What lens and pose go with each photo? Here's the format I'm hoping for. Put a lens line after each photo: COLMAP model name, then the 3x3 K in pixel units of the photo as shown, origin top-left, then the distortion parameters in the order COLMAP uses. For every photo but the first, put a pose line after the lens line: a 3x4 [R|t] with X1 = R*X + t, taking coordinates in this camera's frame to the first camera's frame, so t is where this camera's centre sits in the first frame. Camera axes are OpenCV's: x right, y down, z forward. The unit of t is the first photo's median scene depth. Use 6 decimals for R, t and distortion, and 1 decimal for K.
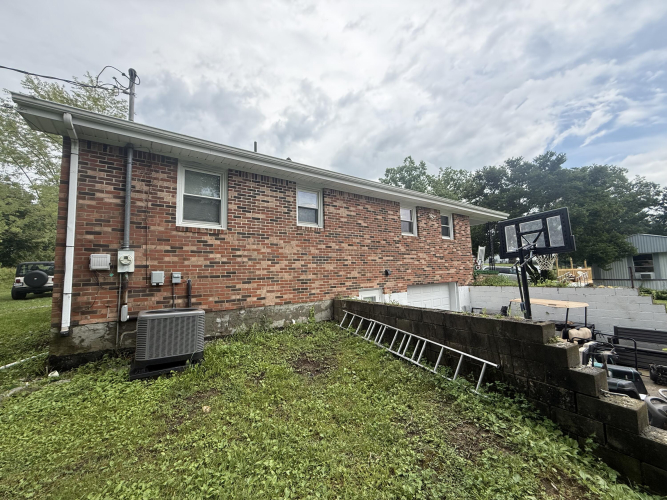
lens RADIAL K [[266.1, 0, 333.9], [0, 266.1, 249.3], [0, 0, 1]] dist [0.001756, -0.000199]
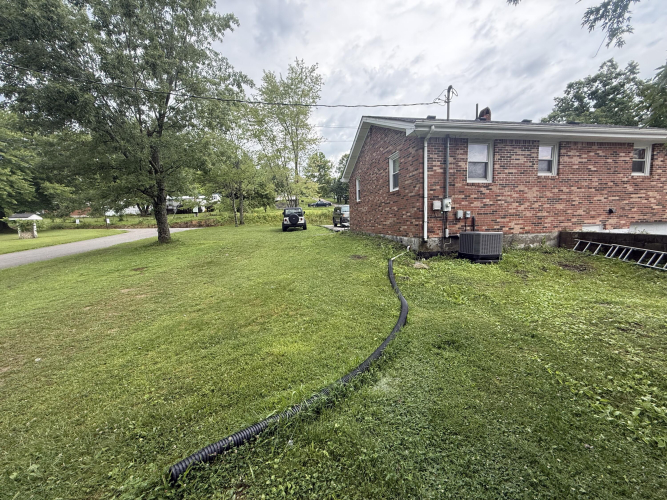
lens RADIAL K [[266.1, 0, 334.7], [0, 266.1, 250.1], [0, 0, 1]] dist [0.001756, -0.000199]
pose [[0.905086, 0.050249, -0.422248, -0.547778], [0.041655, 0.977740, 0.205642, -0.046373], [0.423182, -0.203712, 0.882846, -0.779929]]
